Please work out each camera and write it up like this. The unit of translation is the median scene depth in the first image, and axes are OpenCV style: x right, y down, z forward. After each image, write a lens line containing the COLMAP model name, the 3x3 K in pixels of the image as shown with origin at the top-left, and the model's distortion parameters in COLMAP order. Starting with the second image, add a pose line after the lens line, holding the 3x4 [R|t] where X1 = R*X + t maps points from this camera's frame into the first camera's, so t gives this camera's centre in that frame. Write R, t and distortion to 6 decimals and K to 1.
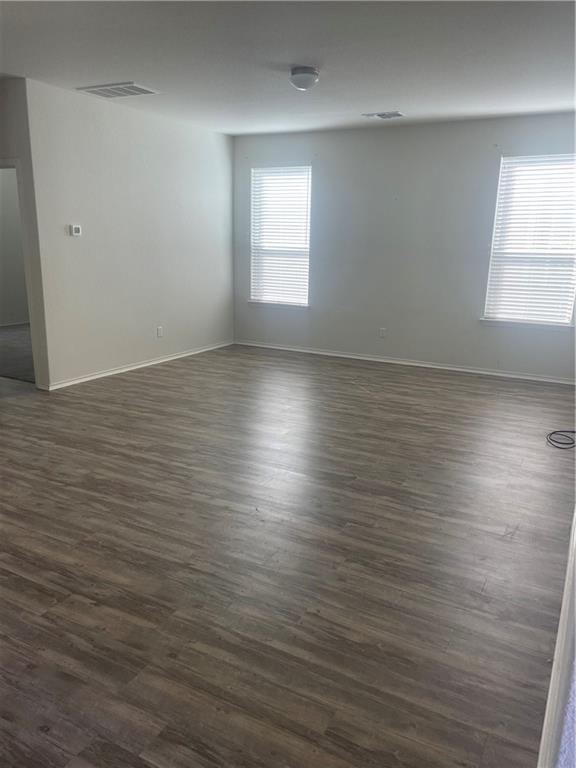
lens RADIAL K [[584.2, 0, 288.0], [0, 584.2, 384.0], [0, 0, 1]] dist [0.122983, -0.177835]
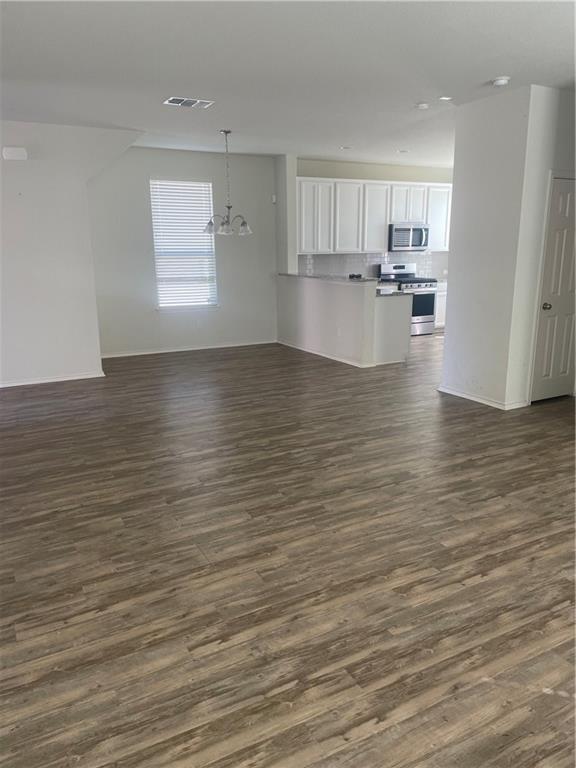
lens RADIAL K [[584.2, 0, 288.0], [0, 584.2, 384.0], [0, 0, 1]] dist [0.122983, -0.177835]
pose [[-0.560986, 0.173039, -0.809538, 0.614376], [-0.204782, 0.918509, 0.338240, -0.309540], [0.802097, 0.355526, -0.479835, 1.285952]]
